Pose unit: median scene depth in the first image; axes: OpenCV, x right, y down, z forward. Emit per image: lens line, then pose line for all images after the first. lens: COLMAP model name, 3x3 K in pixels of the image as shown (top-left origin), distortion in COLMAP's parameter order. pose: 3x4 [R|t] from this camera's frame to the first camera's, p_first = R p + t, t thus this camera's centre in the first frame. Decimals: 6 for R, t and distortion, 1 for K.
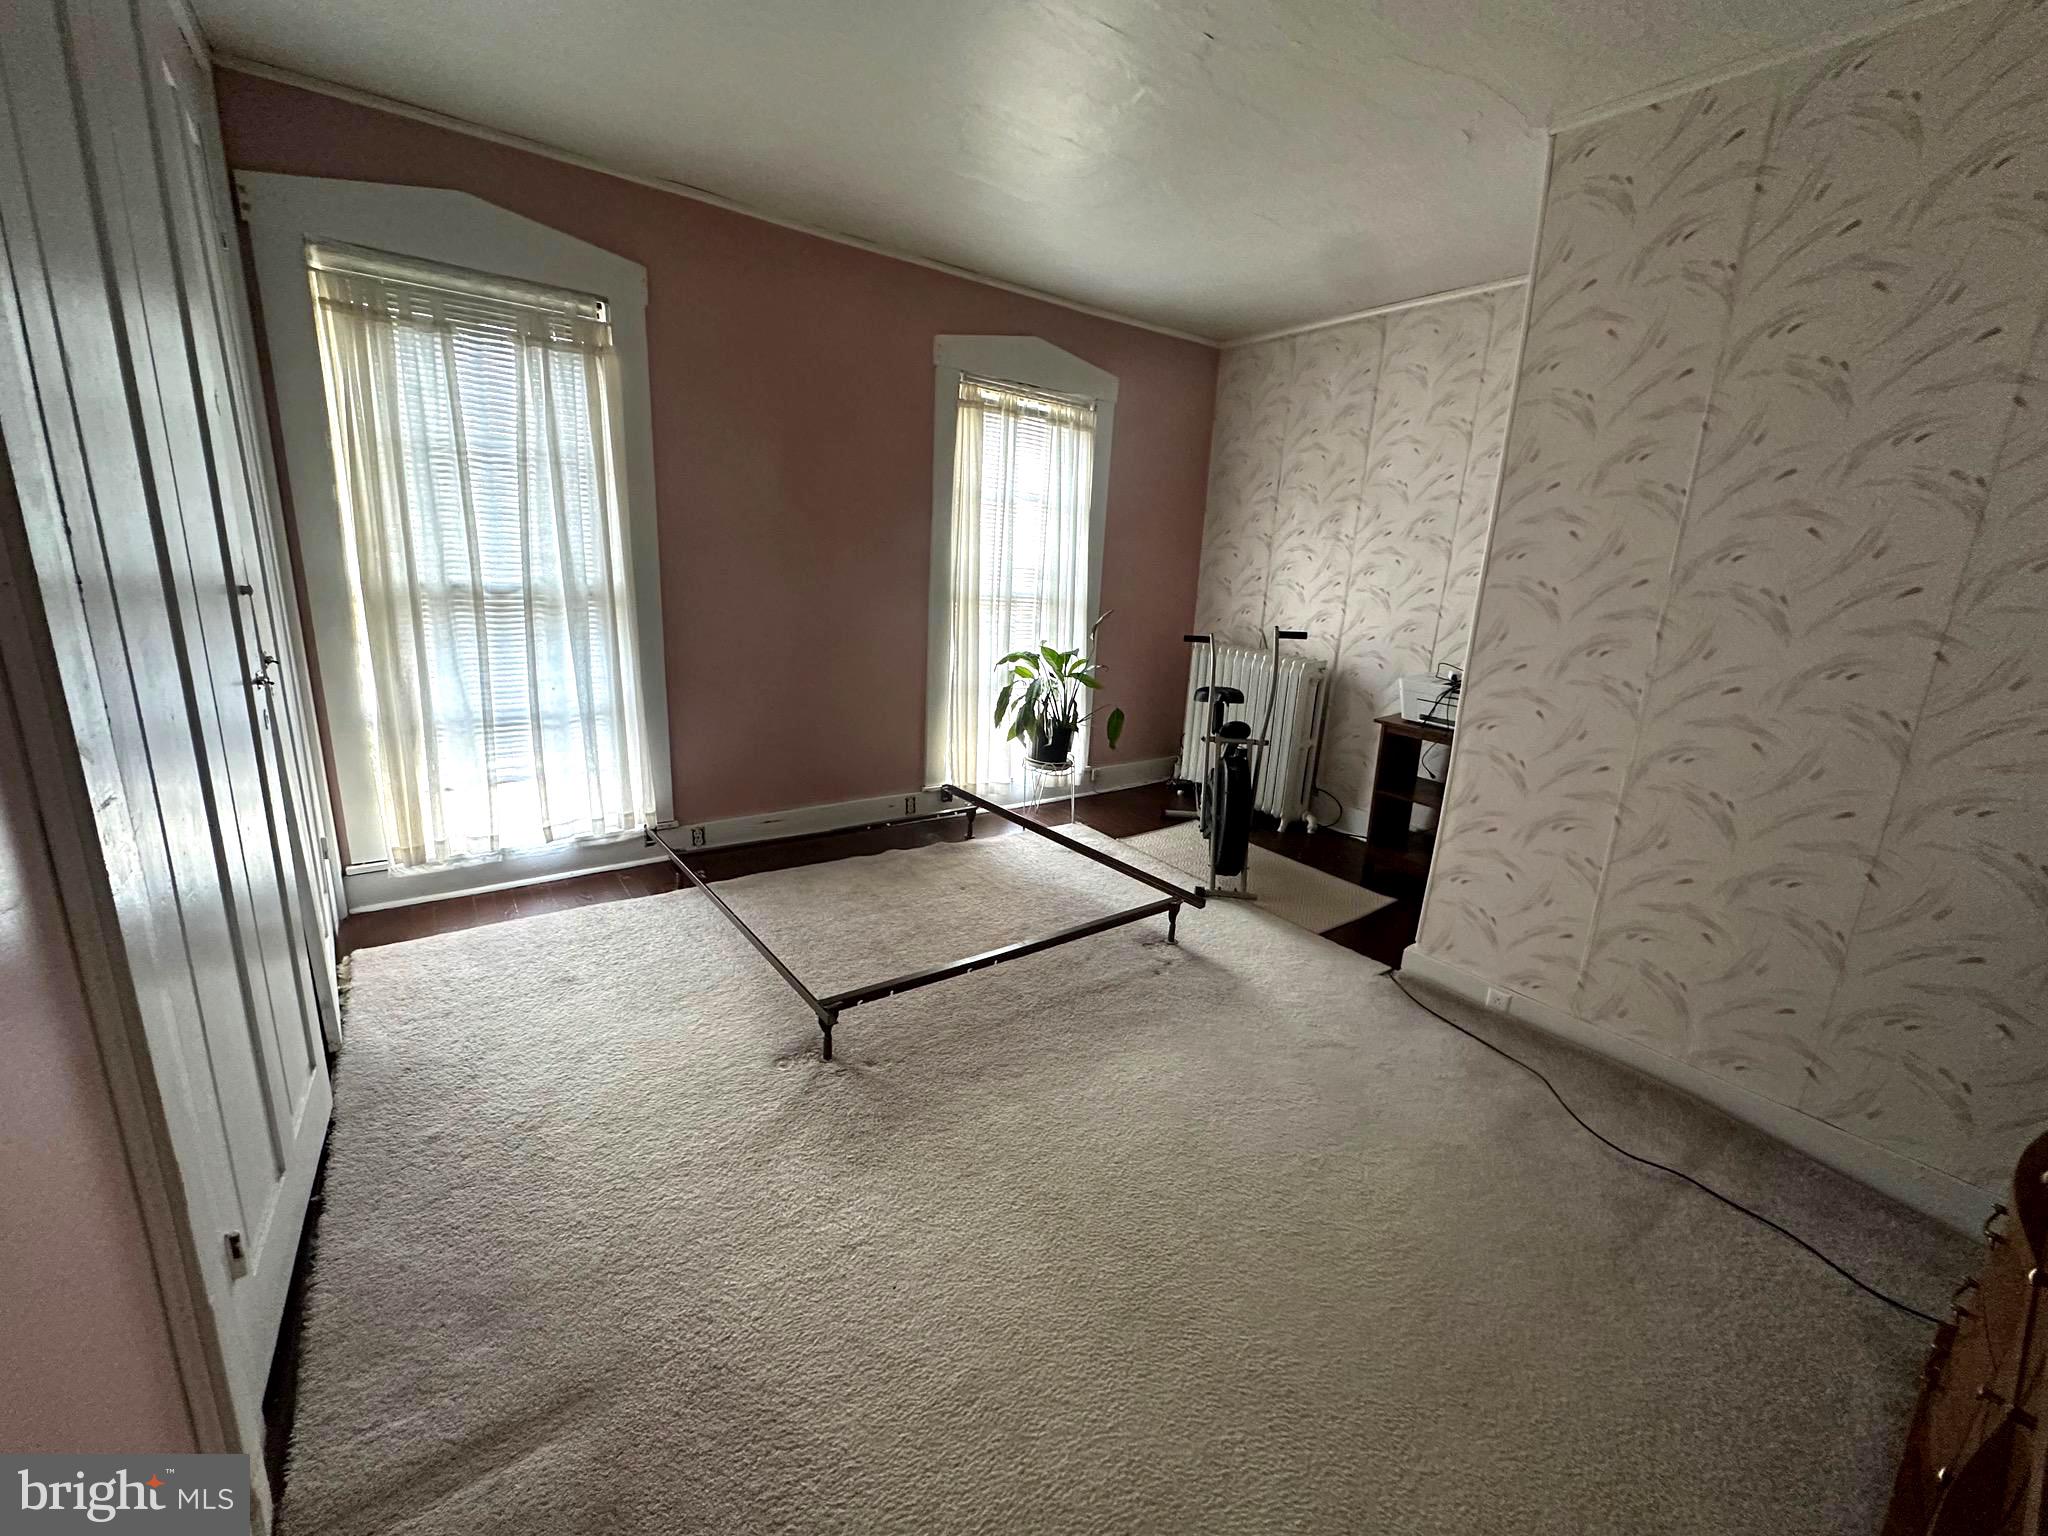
lens RADIAL K [[818.8, 0, 1024.0], [0, 818.8, 768.0], [0, 0, 1]] dist [-0.007718, 0.002479]
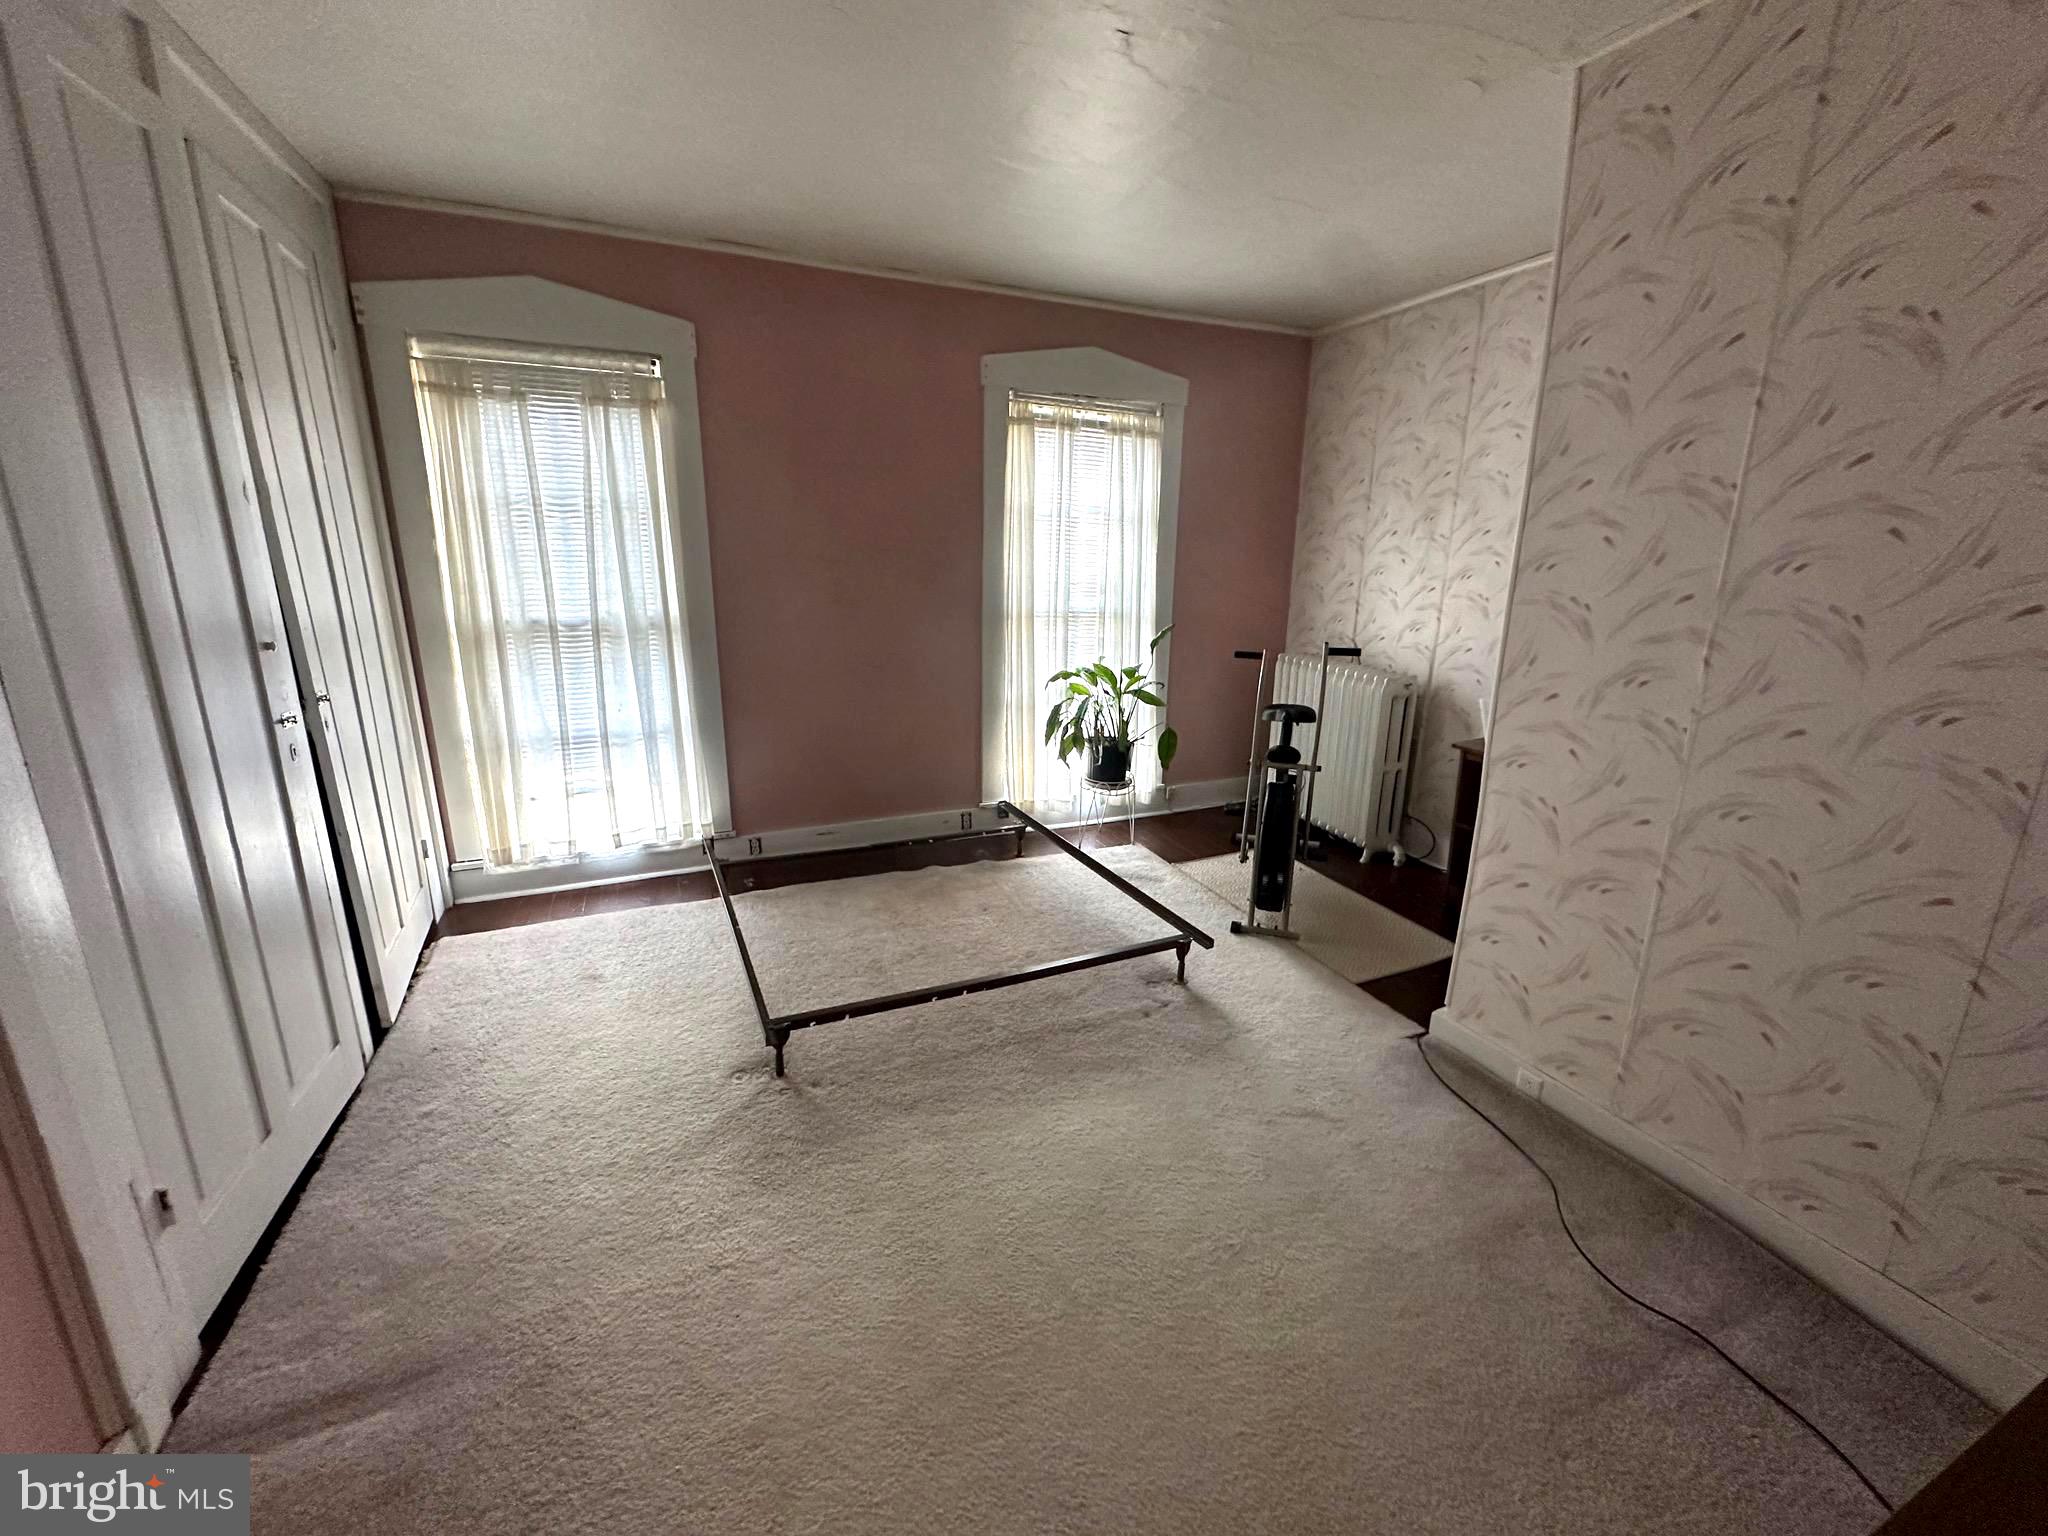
lens RADIAL K [[818.8, 0, 1024.0], [0, 818.8, 768.0], [0, 0, 1]] dist [-0.007718, 0.002479]
pose [[0.974822, 0.019532, -0.222126, 0.221406], [-0.019229, 0.999809, 0.003525, -0.035415], [0.222152, 0.000835, 0.975012, 0.041142]]
